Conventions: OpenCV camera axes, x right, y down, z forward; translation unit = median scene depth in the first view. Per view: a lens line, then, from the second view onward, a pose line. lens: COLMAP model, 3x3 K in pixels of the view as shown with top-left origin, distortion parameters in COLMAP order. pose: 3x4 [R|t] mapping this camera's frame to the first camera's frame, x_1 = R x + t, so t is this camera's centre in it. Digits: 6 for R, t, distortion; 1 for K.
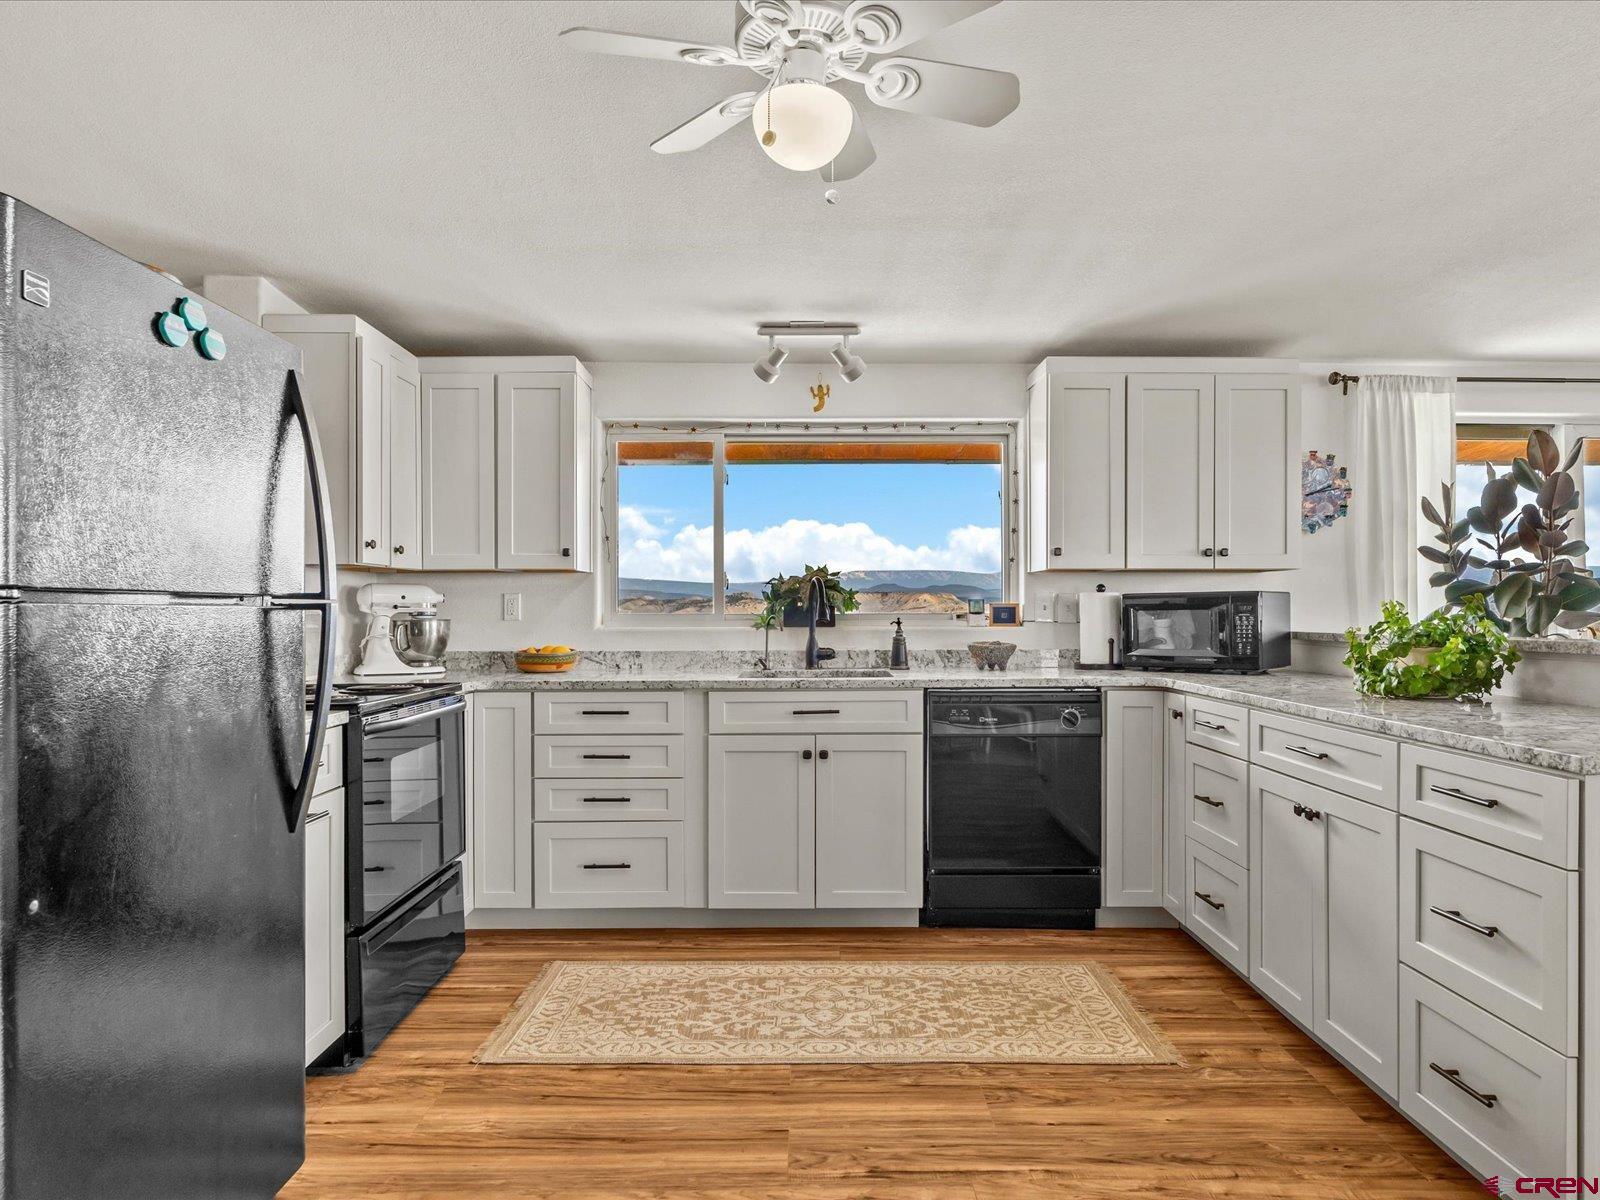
lens RADIAL K [[960.4, 0, 807.9], [0, 960.4, 611.2], [0, 0, 1]] dist [-0.003407, 0.000535]
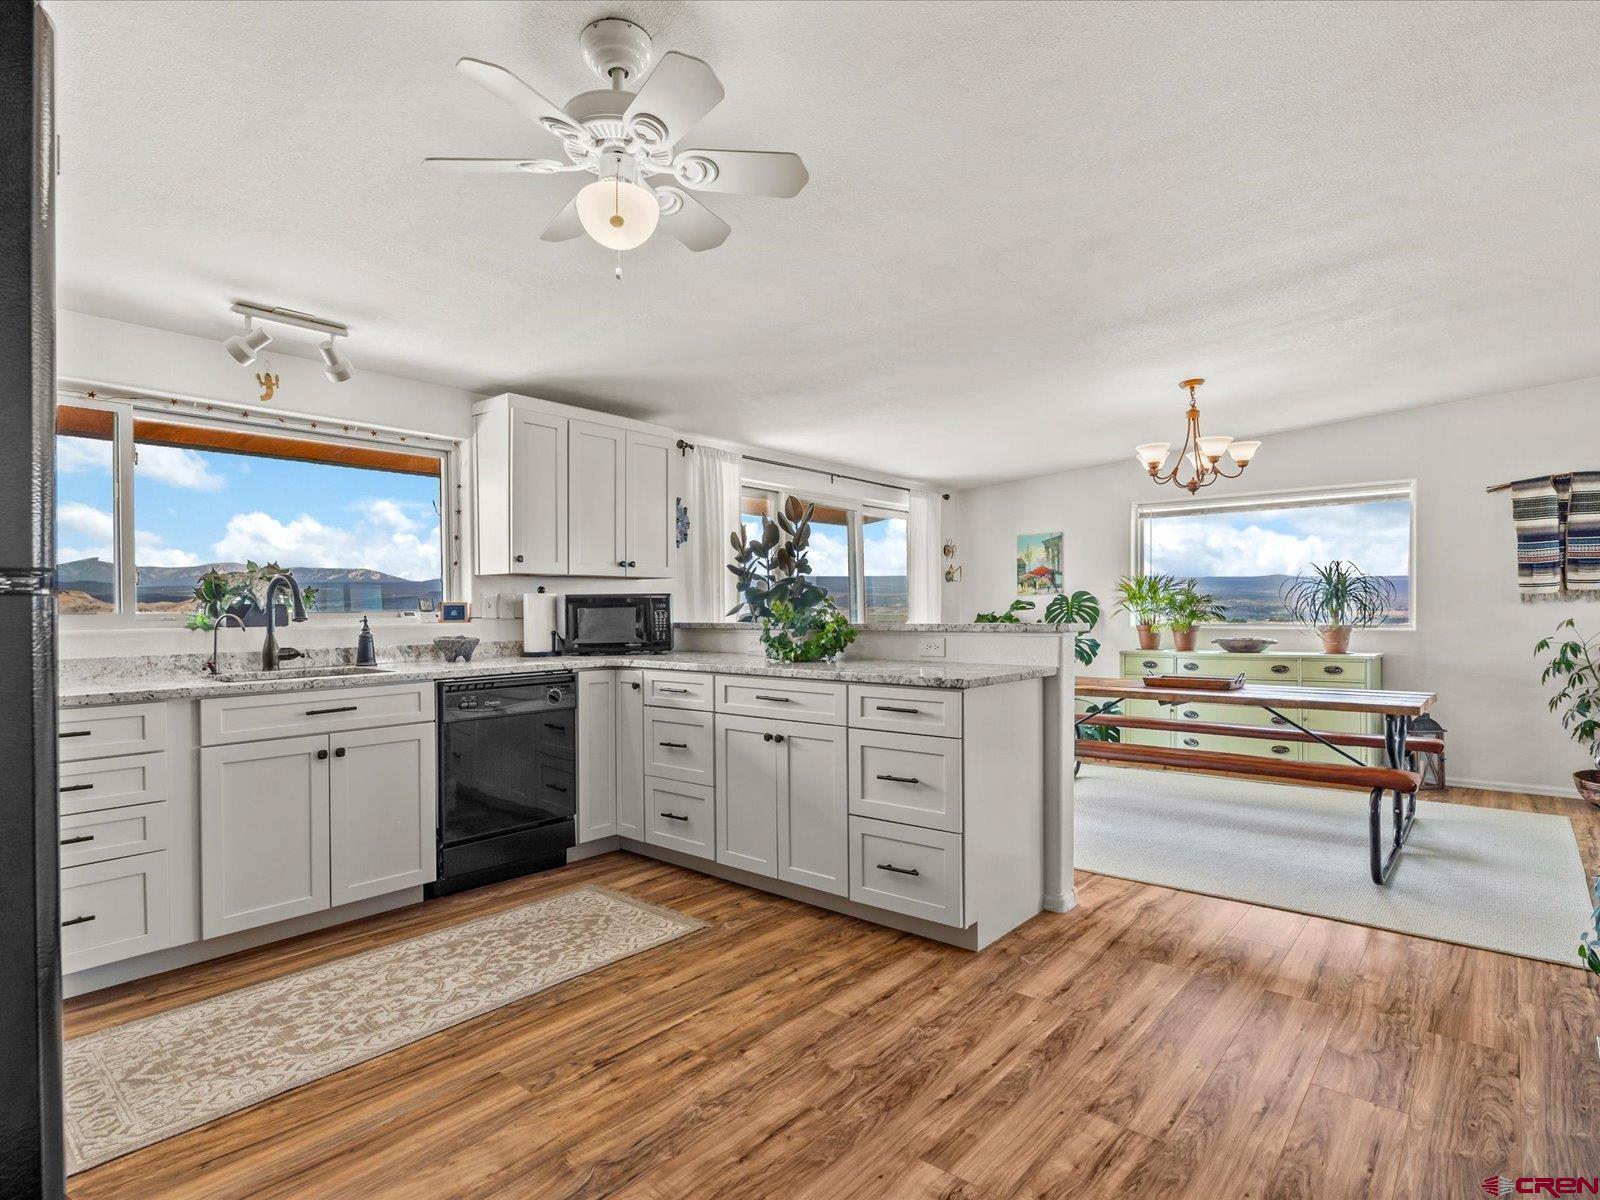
lens RADIAL K [[844.6, 0, 811.3], [0, 844.6, 609.4], [0, 0, 1]] dist [-0.007135, -0.000674]
pose [[0.643541, -0.004767, 0.765397, -0.337193], [0.004701, 0.999986, 0.002276, 0.000240], [-0.765397, 0.002133, 0.643555, 0.055365]]
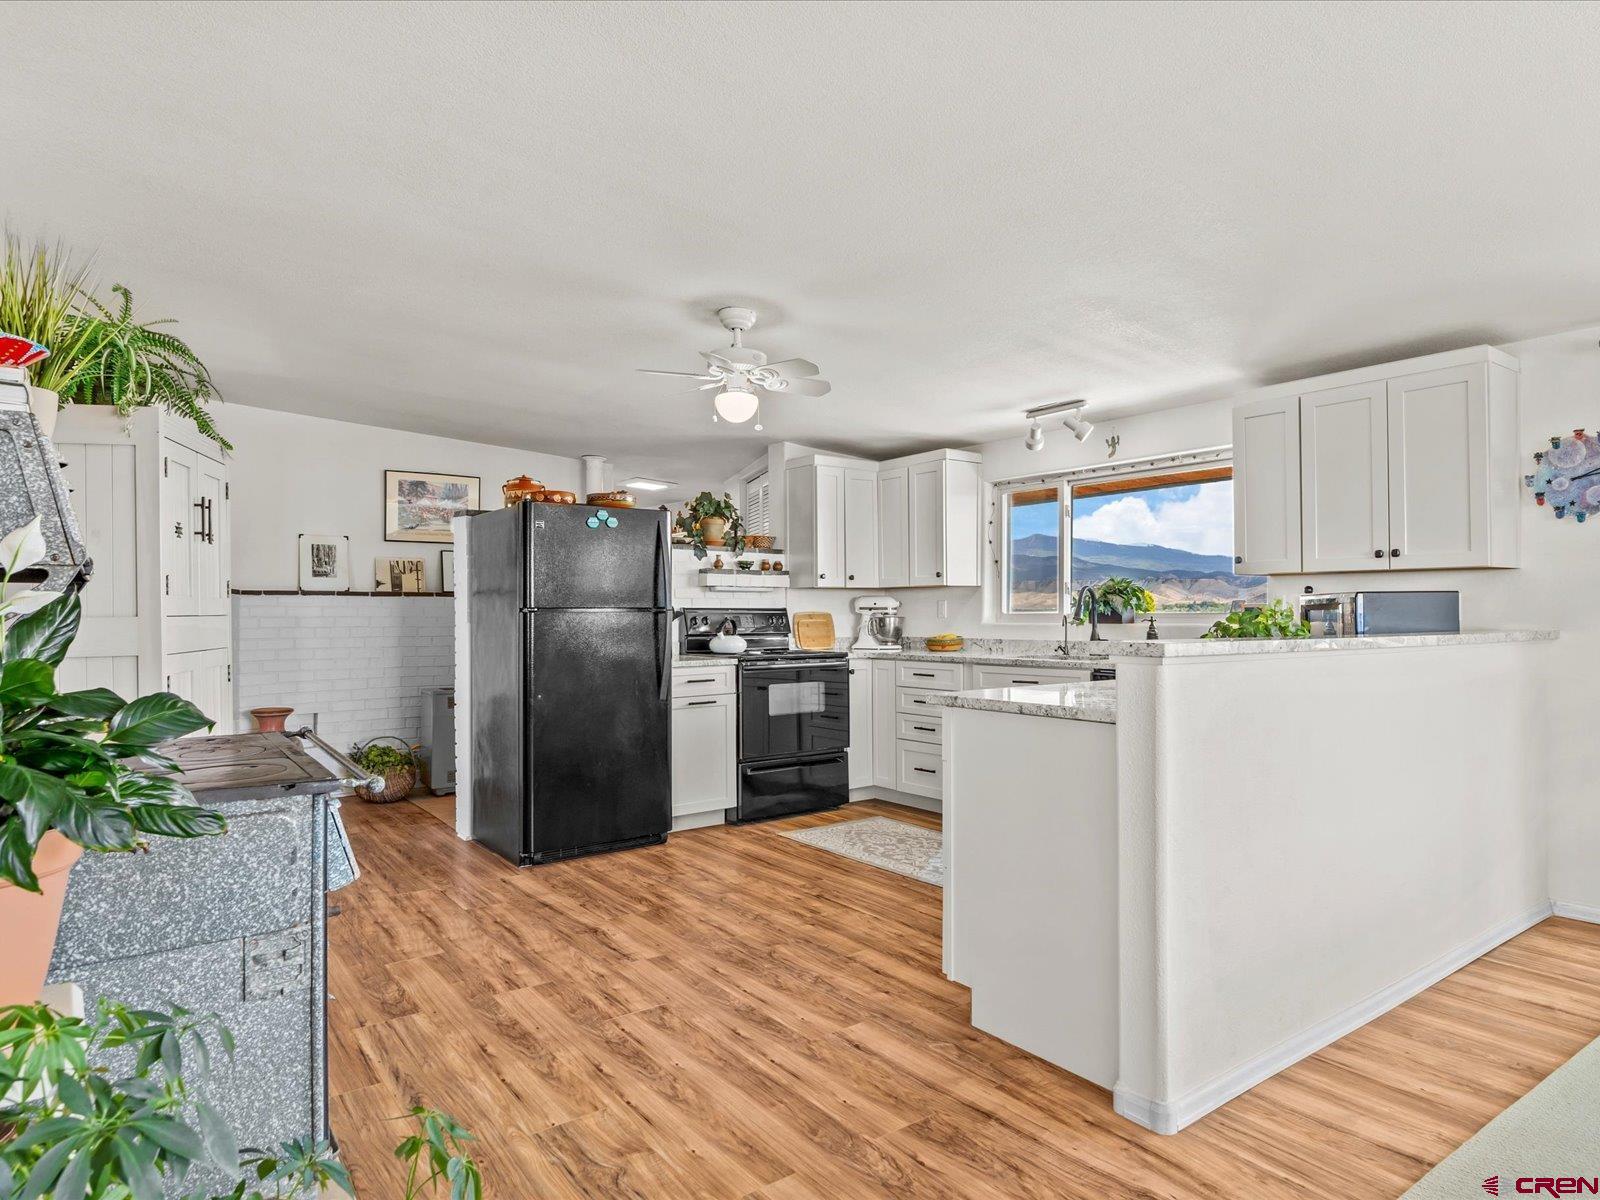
lens RADIAL K [[963.3, 0, 807.0], [0, 963.3, 595.6], [0, 0, 1]] dist [-0.005649, -0.000532]
pose [[0.590836, -0.015237, -0.806648, 0.970737], [0.002486, 0.999851, -0.017066, -0.000348], [0.806788, 0.008078, 0.590786, -0.115351]]
